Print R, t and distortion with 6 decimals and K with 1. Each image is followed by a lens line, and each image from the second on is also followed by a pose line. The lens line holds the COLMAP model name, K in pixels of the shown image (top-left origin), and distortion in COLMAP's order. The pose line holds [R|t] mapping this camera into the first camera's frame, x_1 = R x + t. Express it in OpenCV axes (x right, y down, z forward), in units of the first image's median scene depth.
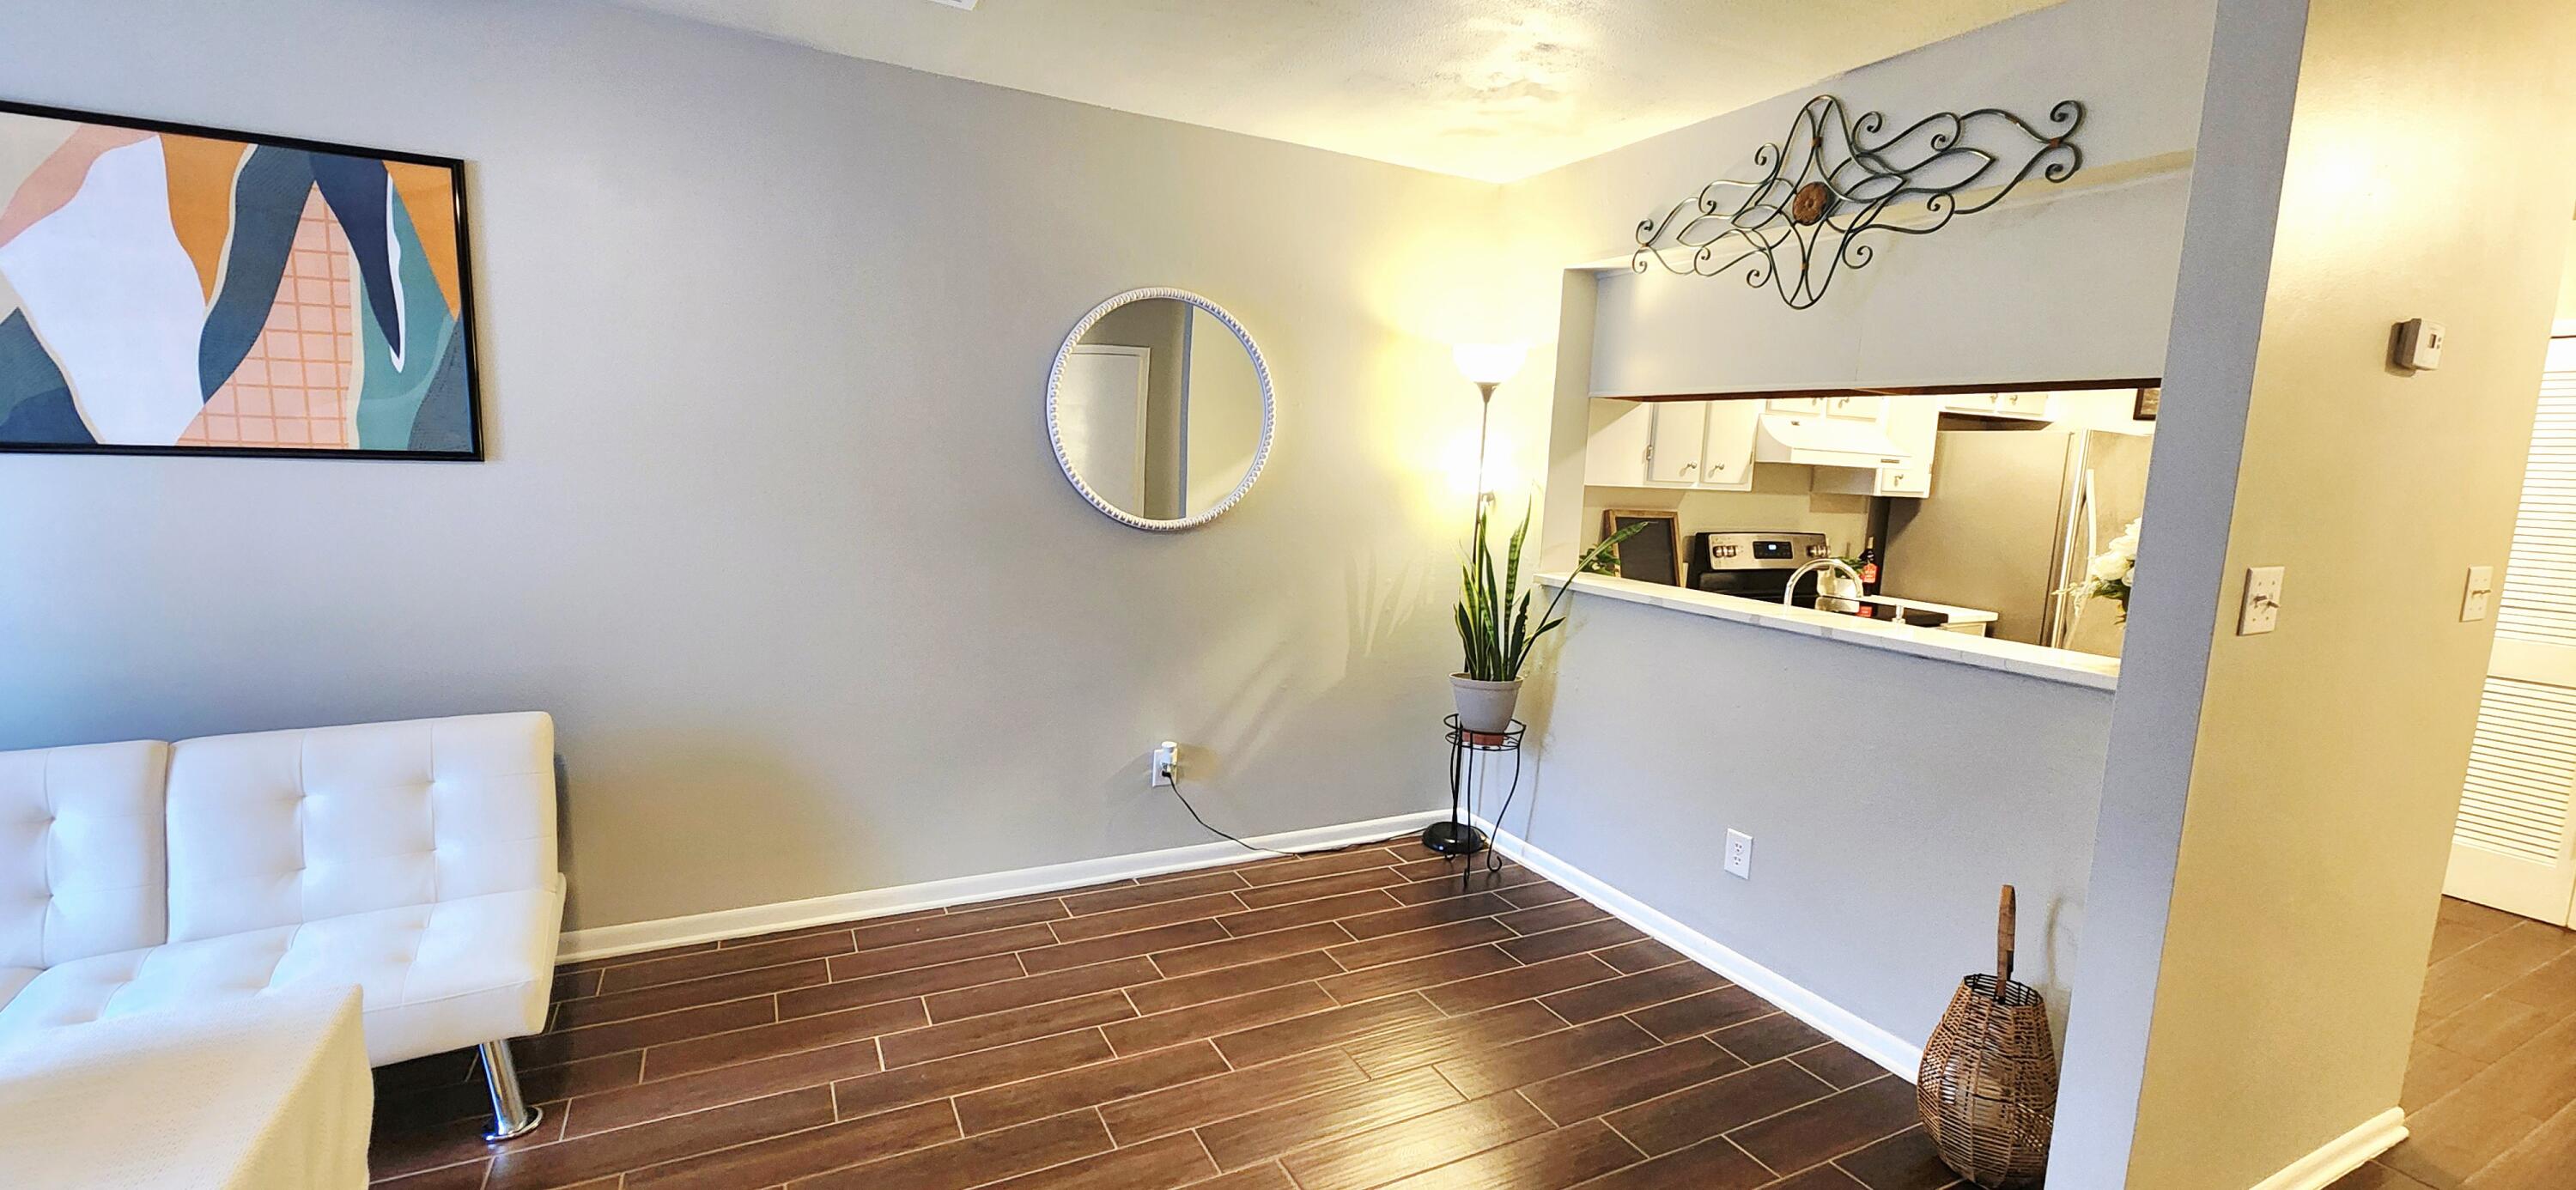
lens RADIAL K [[1045.0, 0, 1275.6], [0, 1045.0, 589.7], [0, 0, 1]] dist [0.002936, -0.000989]
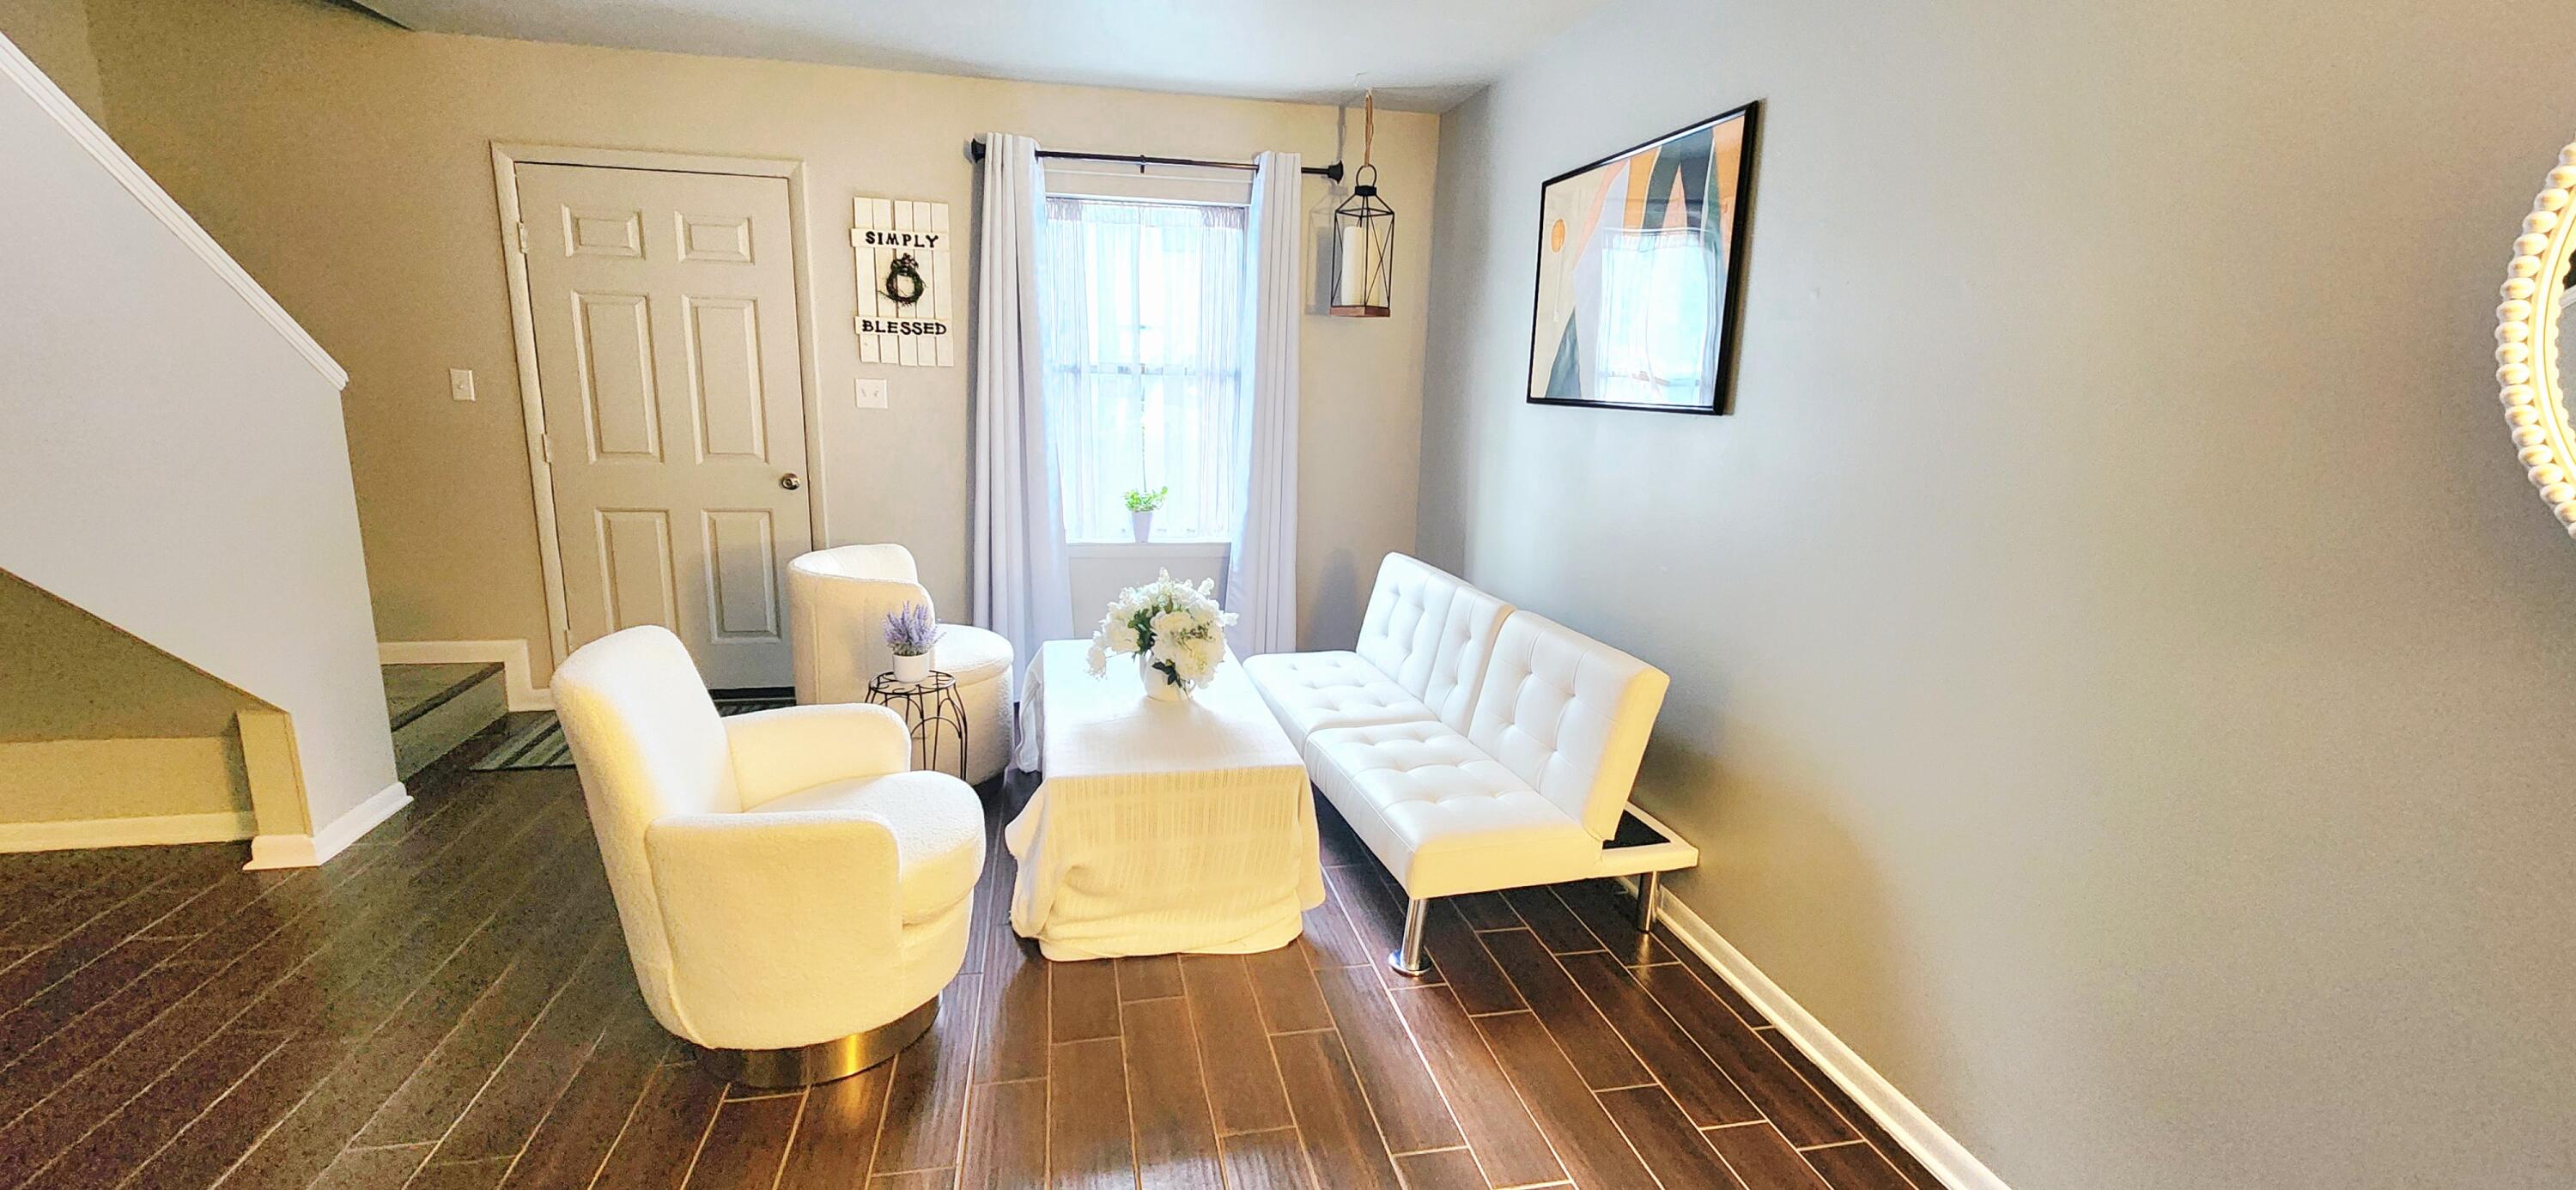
lens RADIAL K [[1045.0, 0, 1277.8], [0, 1045.0, 590.2], [0, 0, 1]] dist [0.002936, -0.000989]
pose [[-0.262989, 0.154028, -0.952424, 0.277579], [-0.165095, 0.965429, 0.201718, -0.083601], [0.950569, 0.210290, -0.228468, 0.767319]]
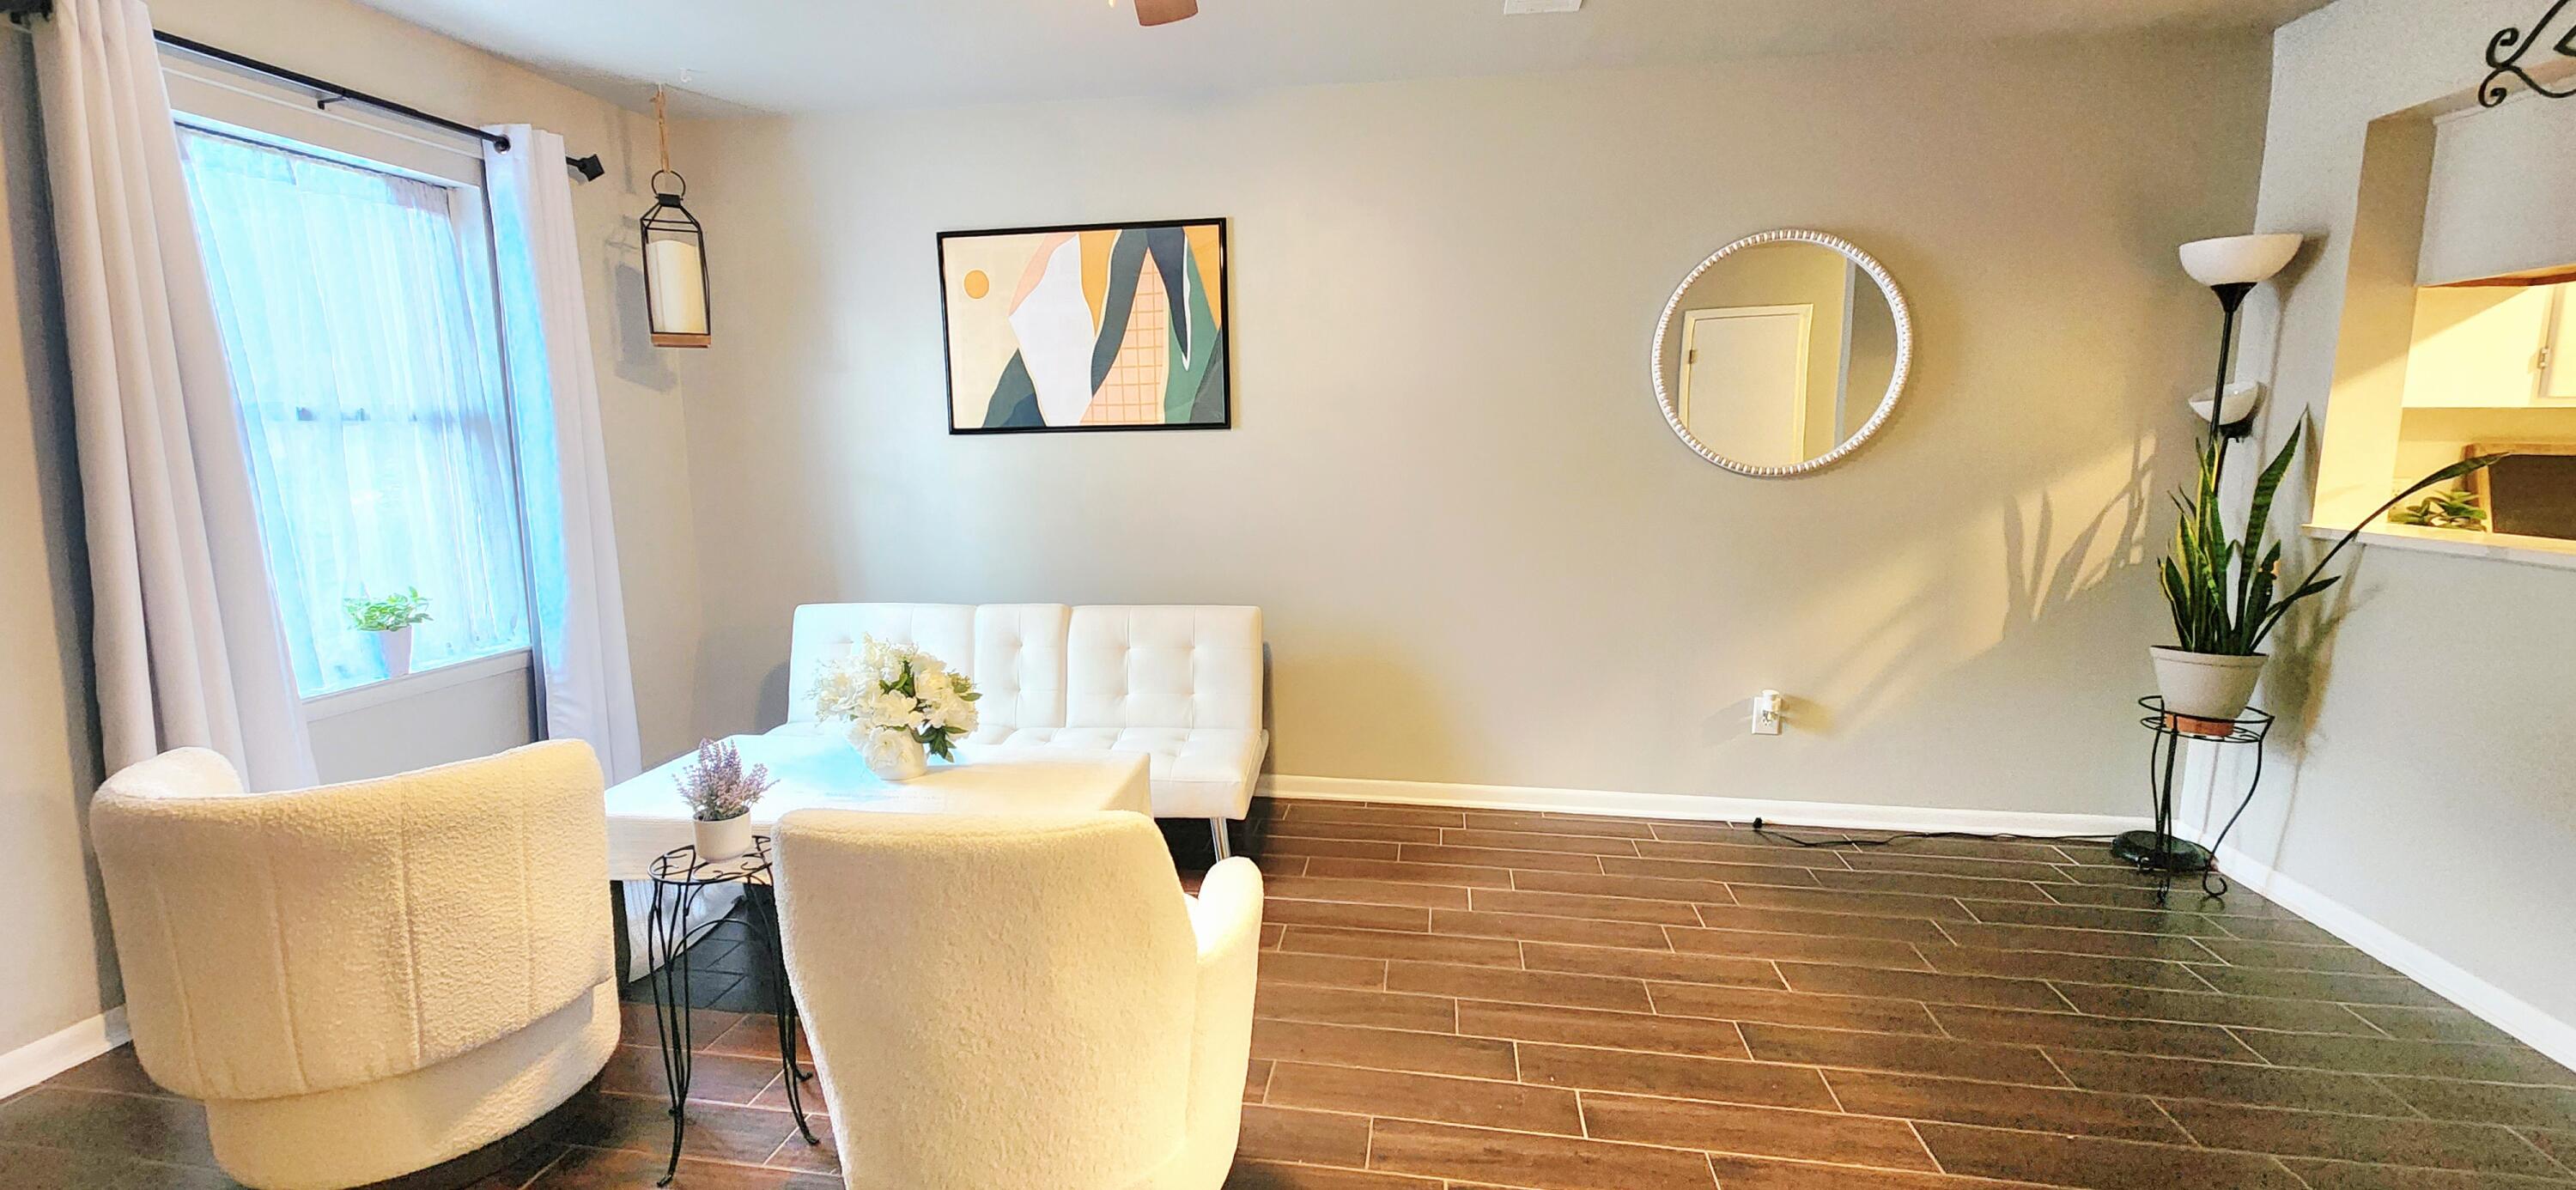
lens RADIAL K [[1045.0, 0, 1264.9], [0, 1045.0, 580.2], [0, 0, 1]] dist [0.002936, -0.000989]
pose [[0.808520, 0.035735, -0.587383, 0.106477], [-0.035723, 0.999294, 0.011622, 0.056670], [0.587384, 0.011586, 0.809225, -0.102681]]
